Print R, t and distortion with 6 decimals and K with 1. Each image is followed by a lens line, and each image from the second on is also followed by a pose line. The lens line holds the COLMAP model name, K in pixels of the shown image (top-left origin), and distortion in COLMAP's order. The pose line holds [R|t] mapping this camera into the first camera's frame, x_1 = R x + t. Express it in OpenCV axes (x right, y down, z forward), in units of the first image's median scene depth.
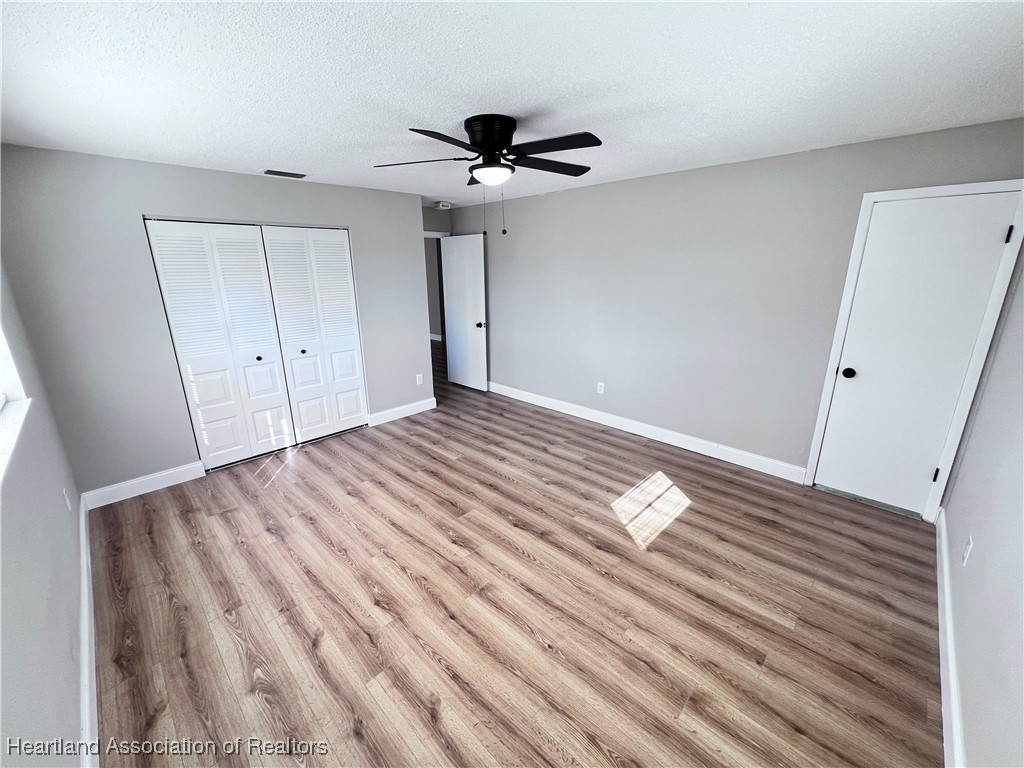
lens RADIAL K [[410.4, 0, 510.1], [0, 410.4, 381.5], [0, 0, 1]] dist [-0.002276, 0.000367]
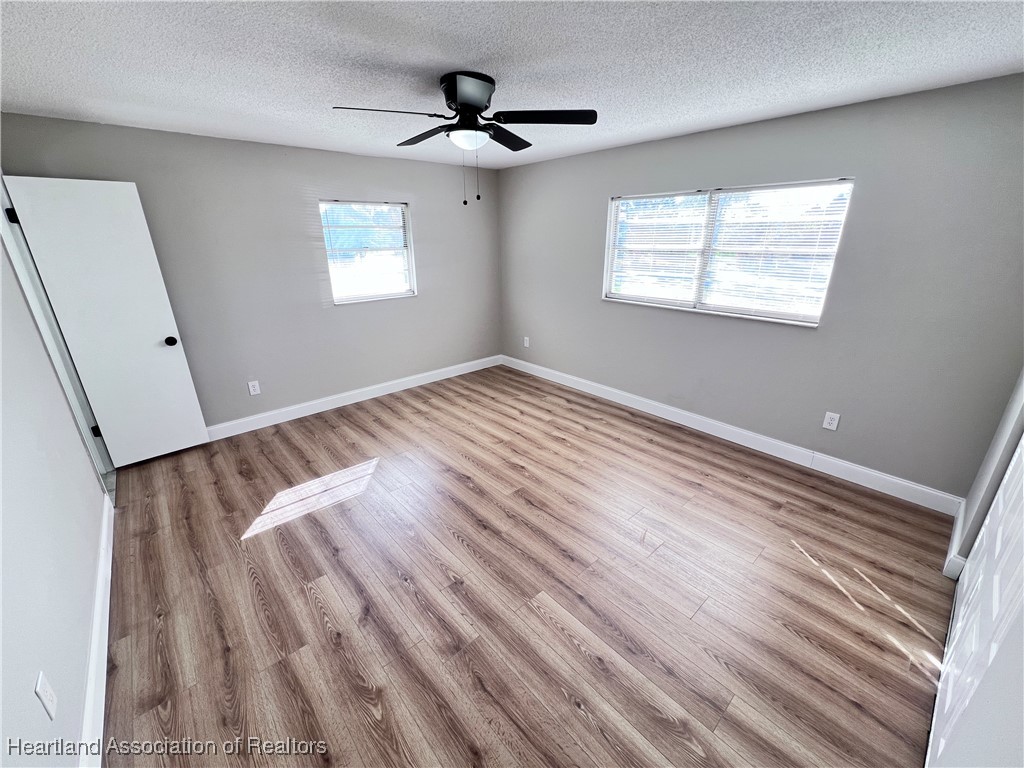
lens RADIAL K [[410.4, 0, 510.1], [0, 410.4, 381.5], [0, 0, 1]] dist [-0.002276, 0.000367]
pose [[-0.997257, -0.006734, 0.073709, -0.172552], [0.037271, 0.814692, 0.578695, -0.479322], [-0.063947, 0.579855, -0.812207, 1.702445]]
